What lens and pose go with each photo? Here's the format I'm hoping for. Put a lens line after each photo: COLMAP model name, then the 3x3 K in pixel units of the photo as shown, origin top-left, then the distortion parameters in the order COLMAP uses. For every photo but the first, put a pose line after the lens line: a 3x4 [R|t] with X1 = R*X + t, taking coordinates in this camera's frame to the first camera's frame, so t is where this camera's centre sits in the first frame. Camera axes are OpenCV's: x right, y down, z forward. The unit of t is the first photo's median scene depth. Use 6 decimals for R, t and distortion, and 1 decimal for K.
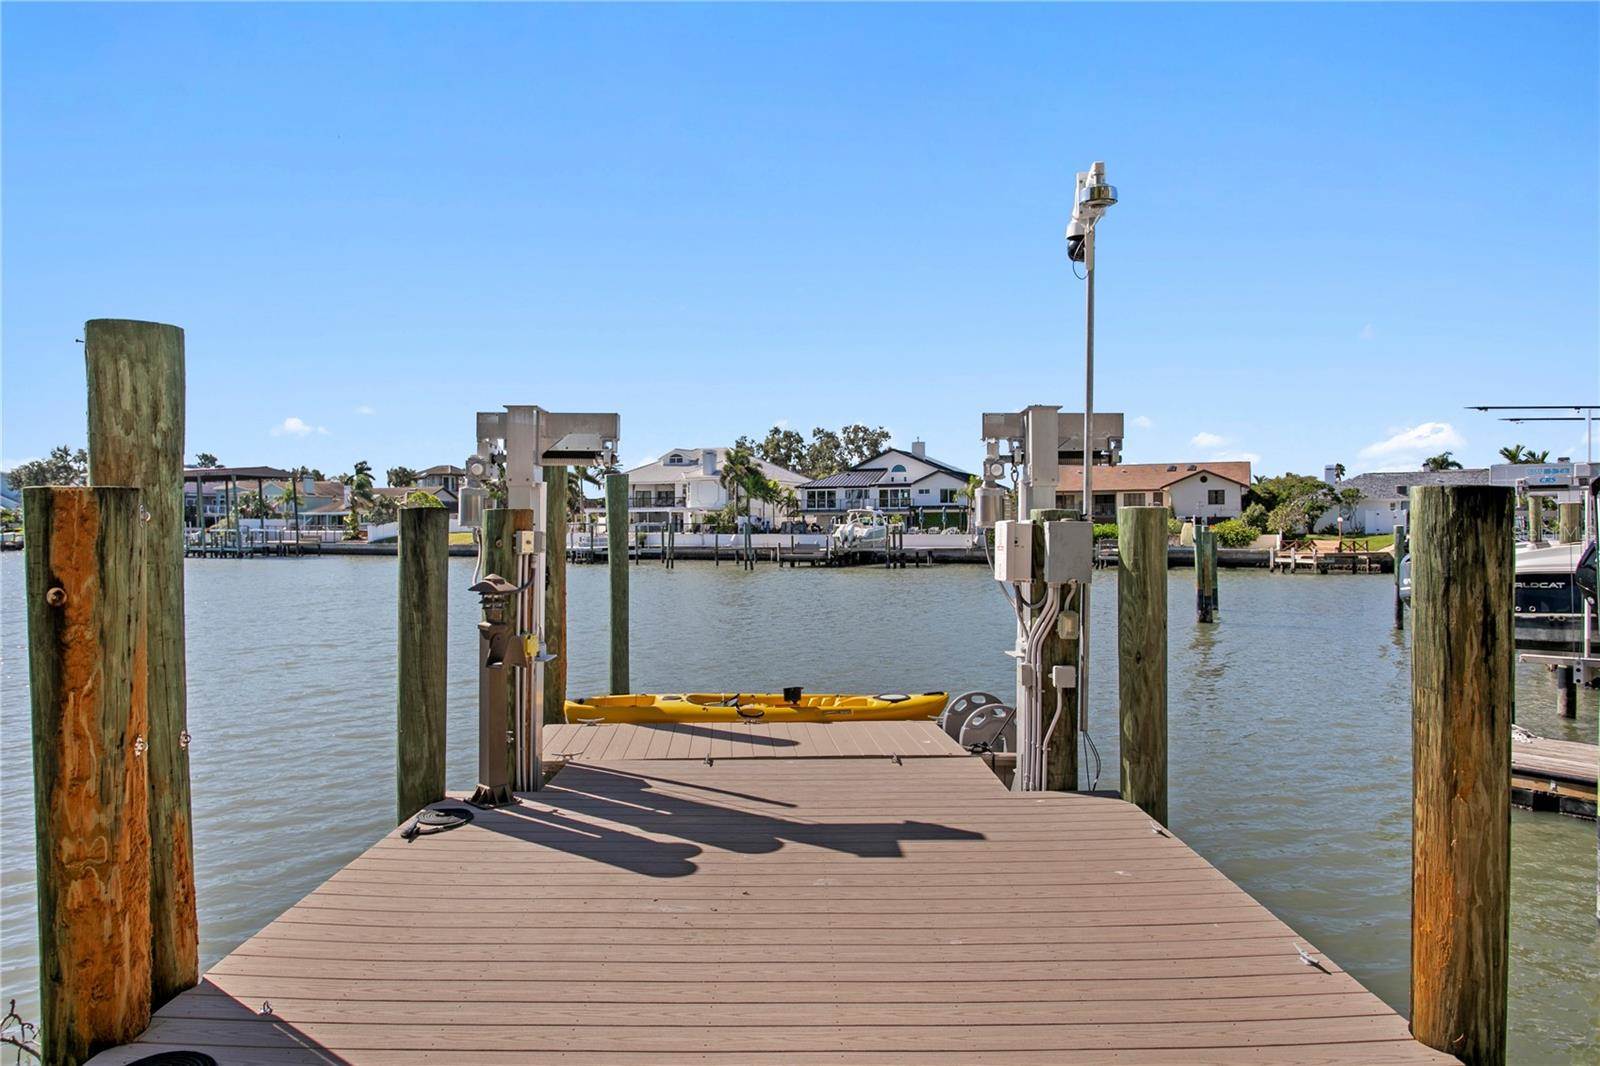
lens RADIAL K [[1007.0, 0, 770.6], [0, 1007.0, 530.2], [0, 0, 1]] dist [-0.044222, 0.002207]
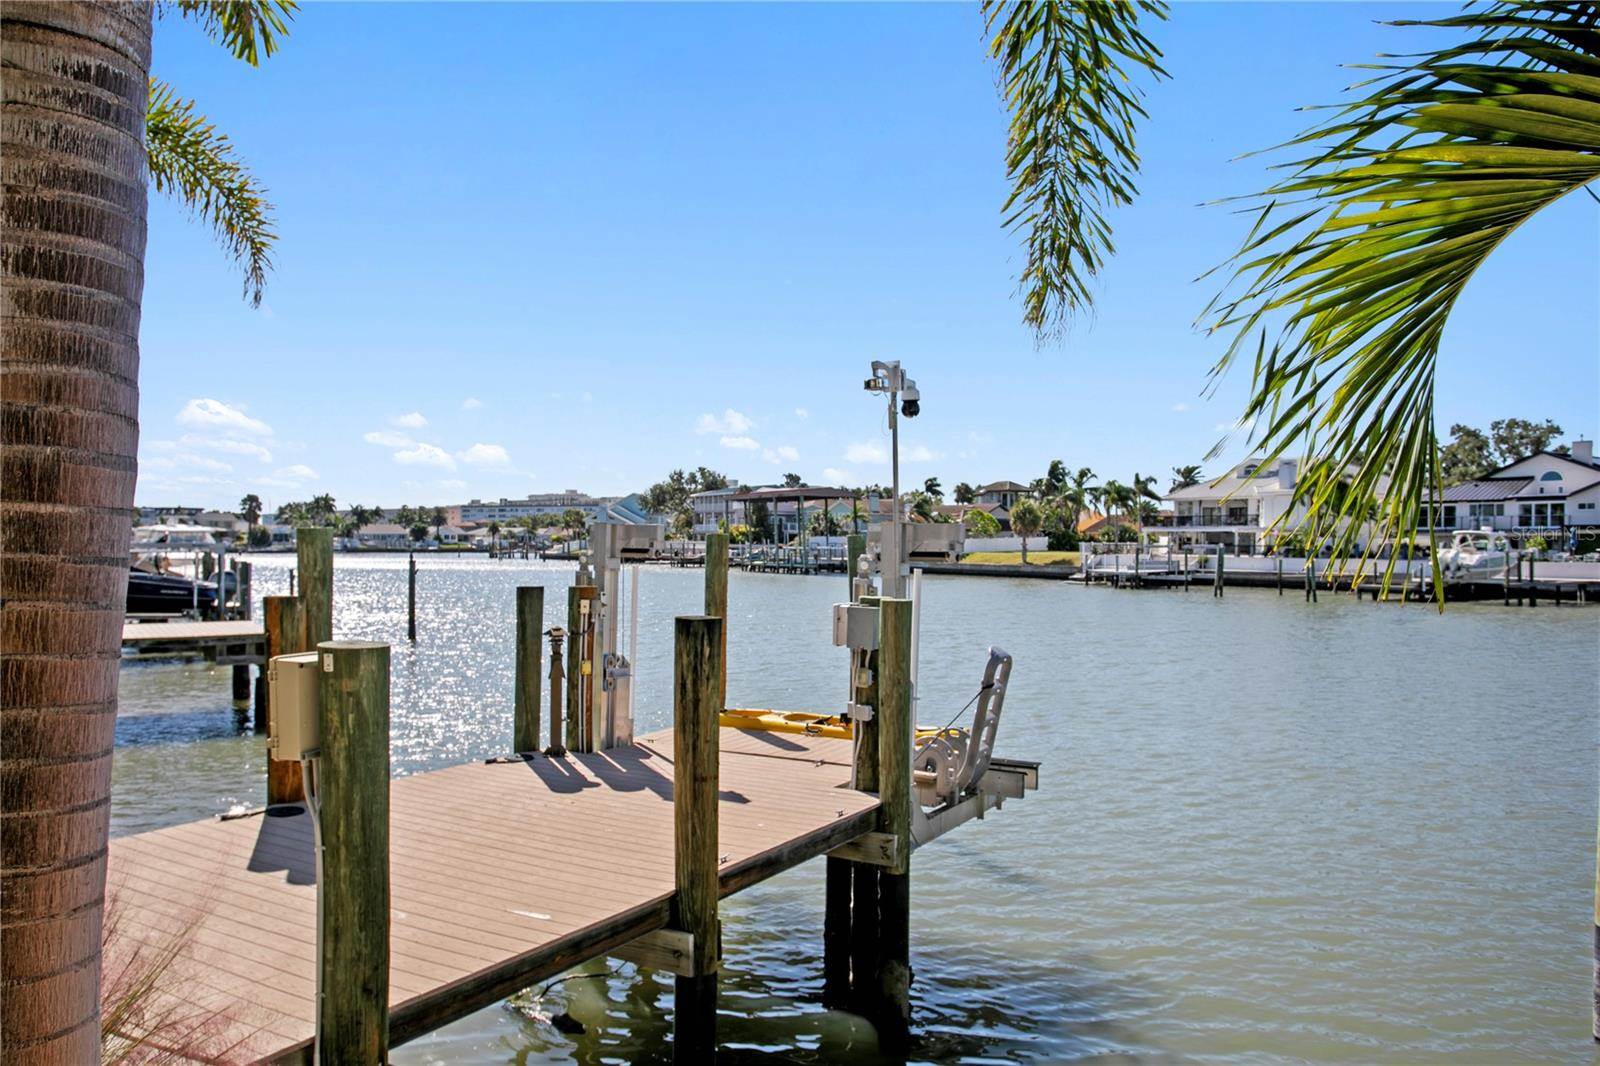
lens RADIAL K [[1106.4, 0, 800.0], [0, 1106.4, 533.0], [0, 0, 1]] dist [-0.000776, -0.000718]
pose [[0.864420, 0.002123, -0.502766, 0.055012], [-0.007758, 0.999928, -0.009115, -0.005309], [0.502711, 0.011779, 0.864374, -0.024194]]
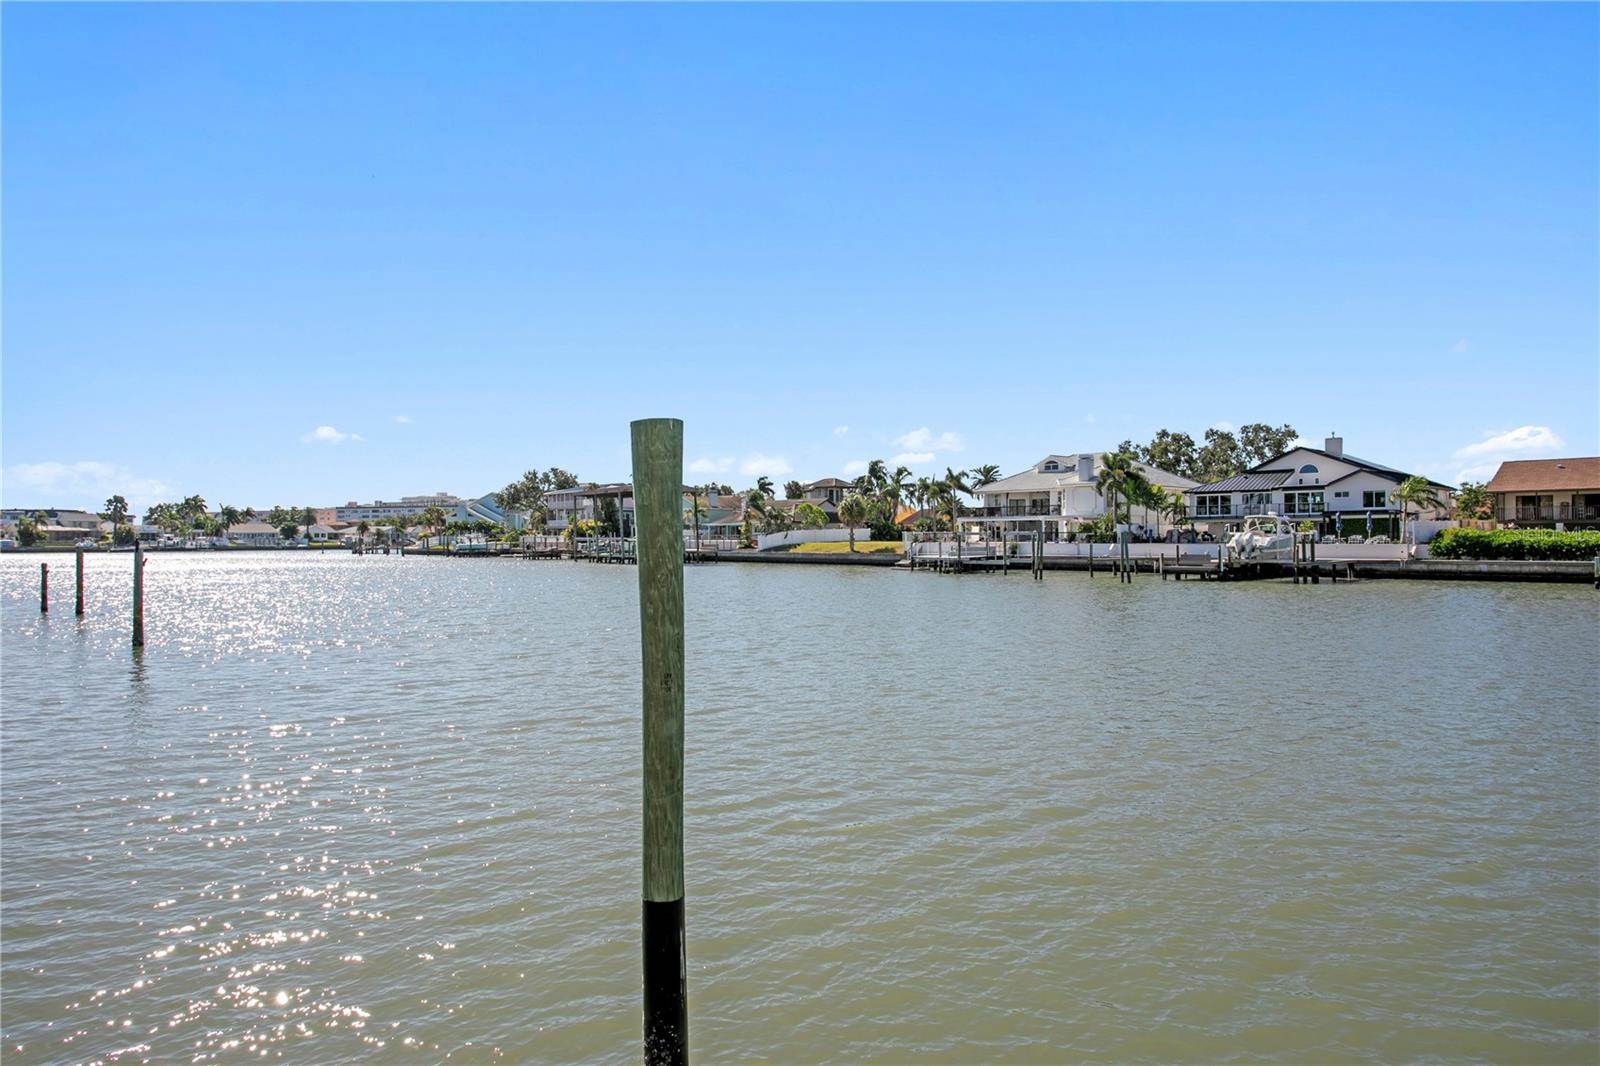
lens RADIAL K [[941.8, 0, 800.0], [0, 941.8, 533.0], [0, 0, 1]] dist [-0.013722, 0.000921]
pose [[0.932774, -0.003284, -0.360447, 0.007505], [0.001067, 0.999979, -0.006348, -0.000493], [0.360460, 0.005536, 0.932758, 0.073276]]
